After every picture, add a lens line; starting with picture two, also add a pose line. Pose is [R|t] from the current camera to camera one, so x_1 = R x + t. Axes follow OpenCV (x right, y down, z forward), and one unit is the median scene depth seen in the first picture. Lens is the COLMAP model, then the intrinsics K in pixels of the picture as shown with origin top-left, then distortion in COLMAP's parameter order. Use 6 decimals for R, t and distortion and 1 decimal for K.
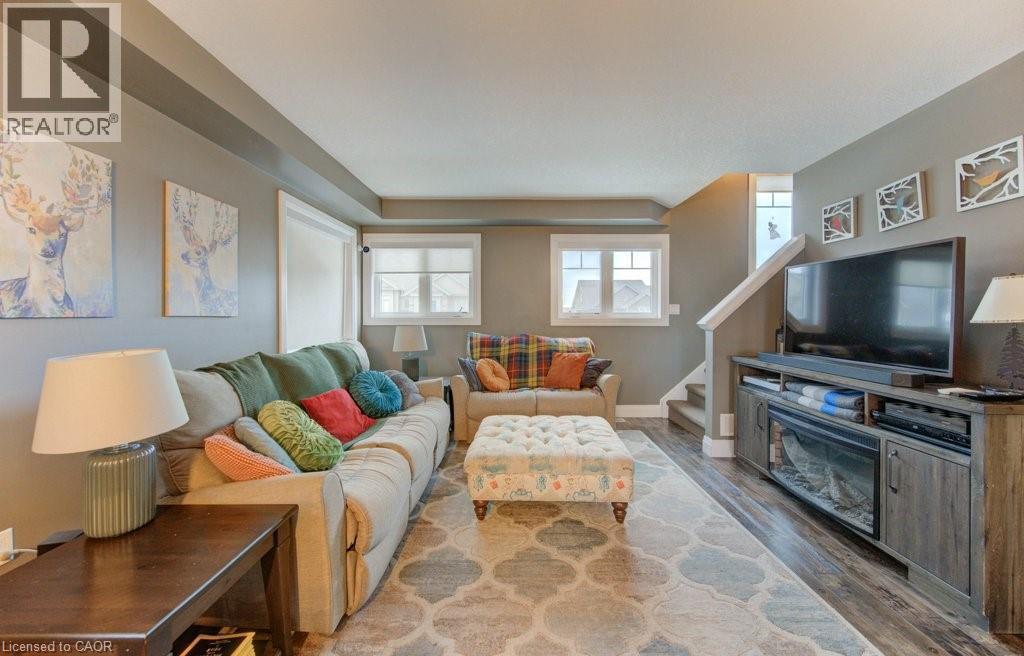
lens RADIAL K [[389.3, 0, 511.6], [0, 389.3, 318.6], [0, 0, 1]] dist [-0.007327, -0.000465]
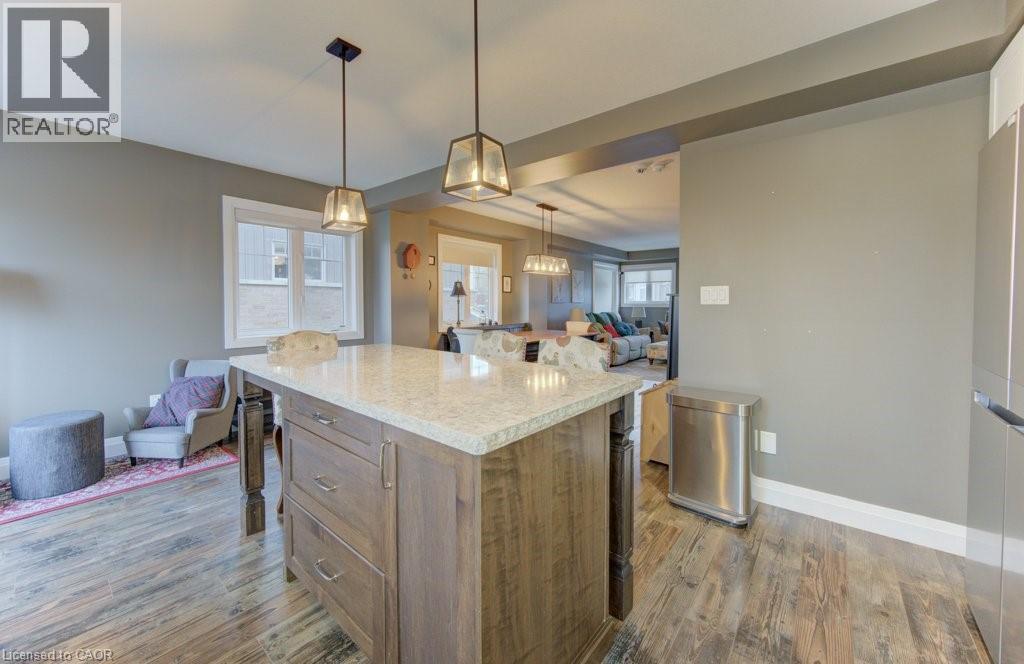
lens RADIAL K [[397.4, 0, 507.1], [0, 397.4, 303.3], [0, 0, 1]] dist [-0.008669, 0.000019]
pose [[0.784442, 0.003860, -0.620190, 0.716568], [-0.007794, 0.999963, -0.003635, 0.014101], [0.620153, 0.007685, 0.784443, -1.644497]]
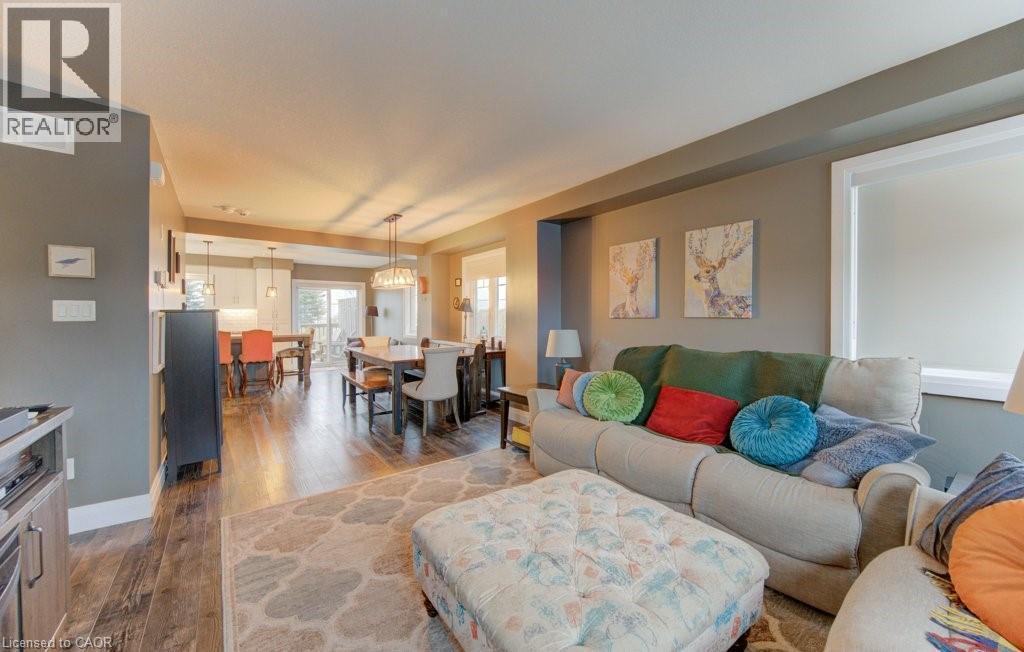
lens RADIAL K [[381.9, 0, 509.1], [0, 381.9, 323.9], [0, 0, 1]] dist [-0.003904, 0.000173]
pose [[-0.795946, 0.021826, -0.604975, 0.393730], [0.005296, 0.999563, 0.029094, -0.017707], [0.605345, 0.019953, -0.795713, 1.115090]]
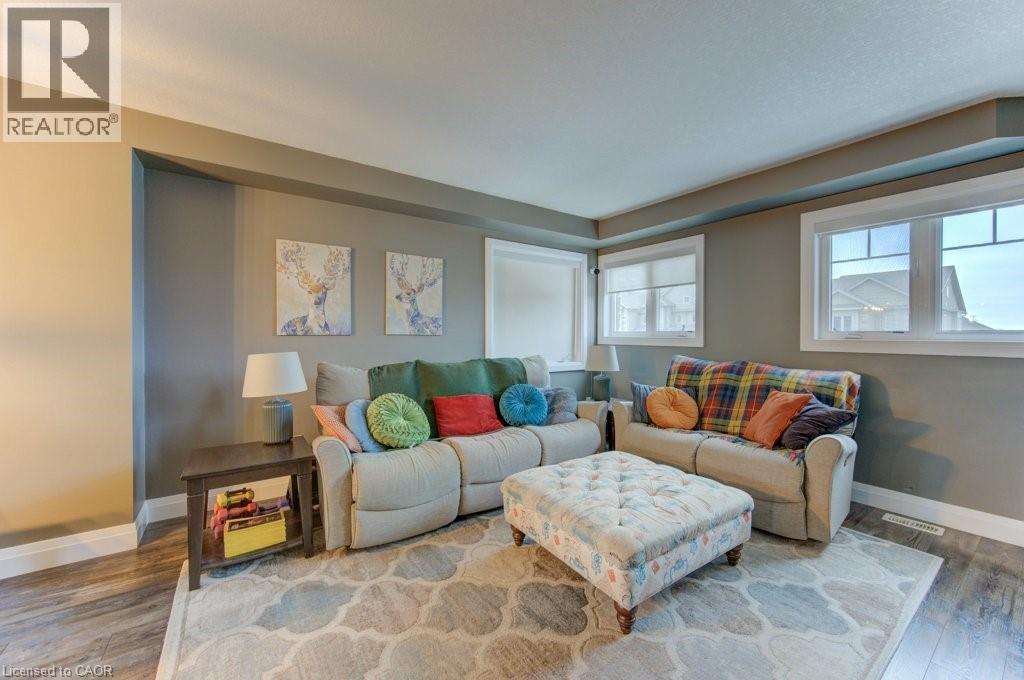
lens RADIAL K [[397.3, 0, 531.9], [0, 397.3, 339.8], [0, 0, 1]] dist [-0.002502, -0.000765]
pose [[0.601324, 0.012903, -0.798901, 0.504323], [-0.009483, 0.999914, 0.009012, -0.003416], [0.798949, 0.002156, 0.601395, 0.297350]]
